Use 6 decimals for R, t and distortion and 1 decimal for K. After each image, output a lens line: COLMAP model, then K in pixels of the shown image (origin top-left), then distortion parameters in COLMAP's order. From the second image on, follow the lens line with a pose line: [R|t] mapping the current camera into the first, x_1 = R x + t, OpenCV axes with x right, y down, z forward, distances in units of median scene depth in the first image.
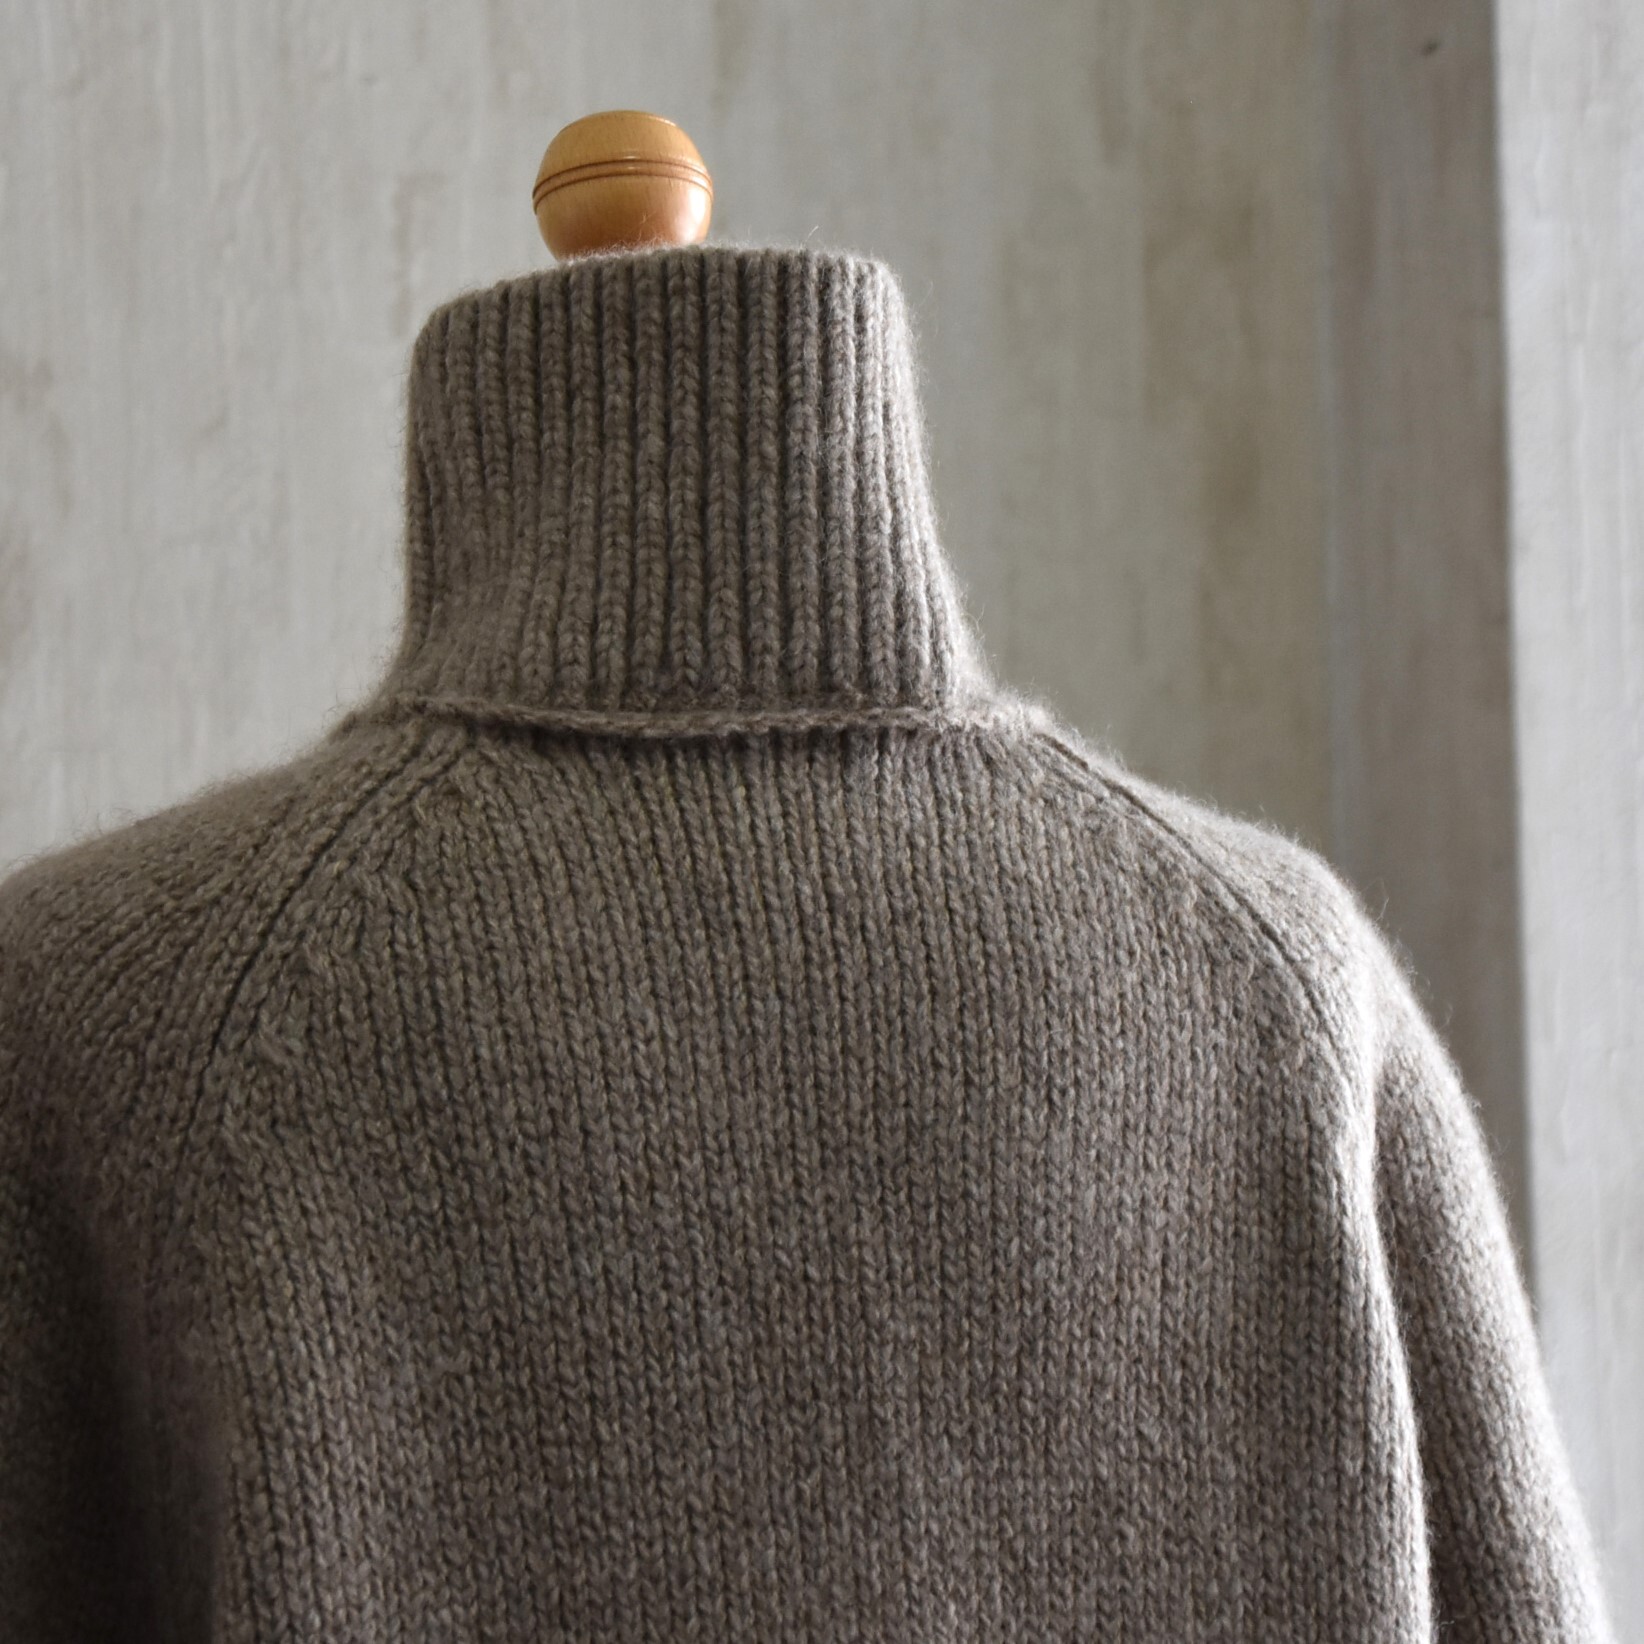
lens RADIAL K [[6453.3, 0, 822.0], [0, 6453.3, 822.0], [0, 0, 1]] dist [0.385914, 2.807046]
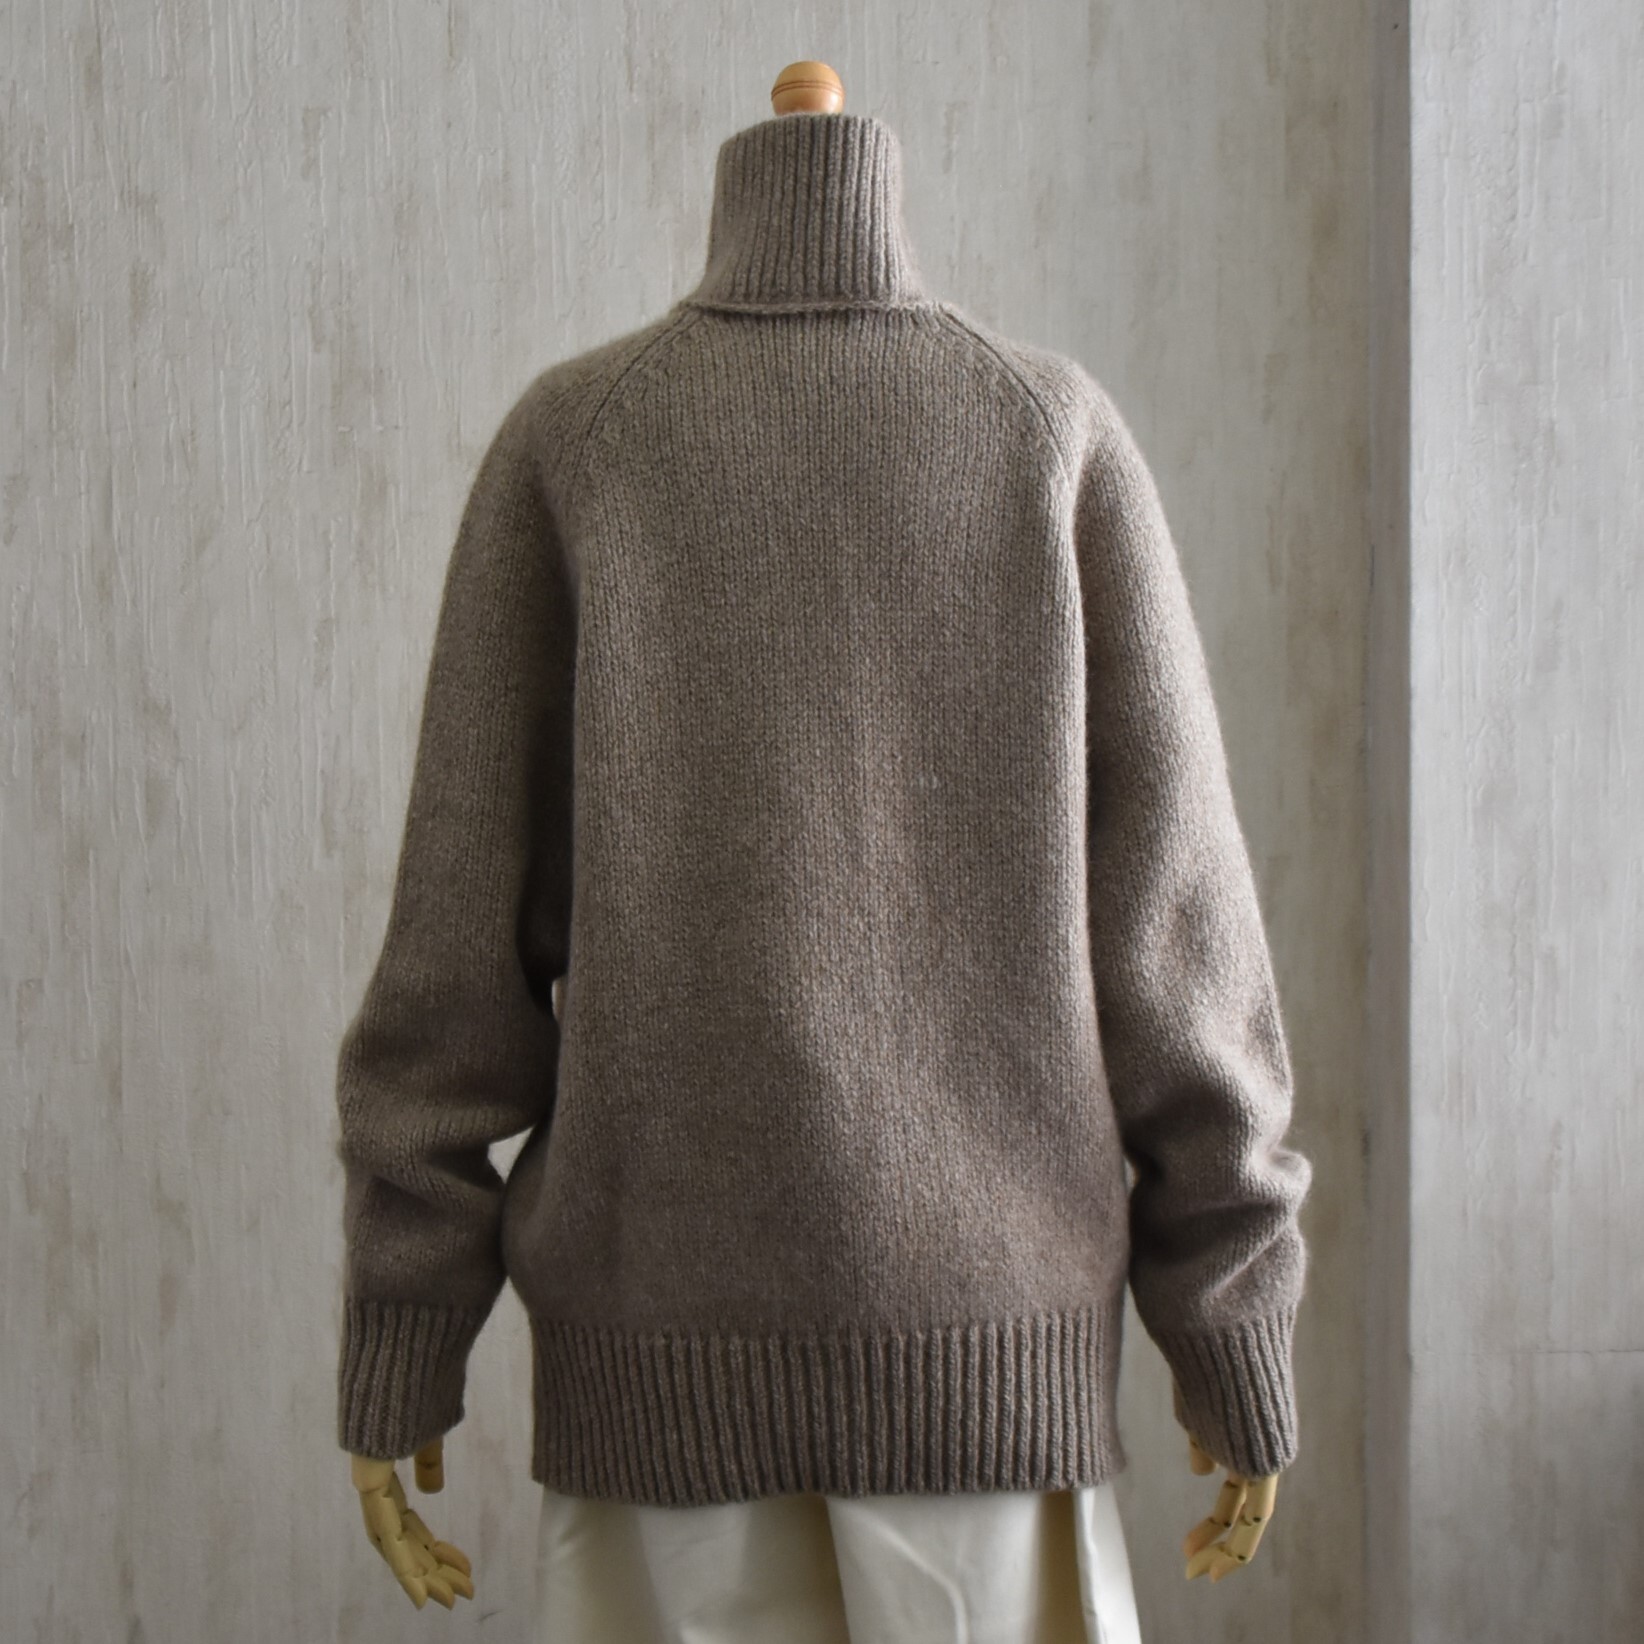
lens RADIAL K [[3009.4, 0, 823.1], [0, 3009.4, 890.2], [0, 0, 1]] dist [-0.019422, 0.127749]
pose [[0.936491, 0.046952, -0.347533, 0.408853], [0.002148, 0.990210, 0.139568, 0.045285], [0.350684, -0.131450, 0.927223, -0.104605]]
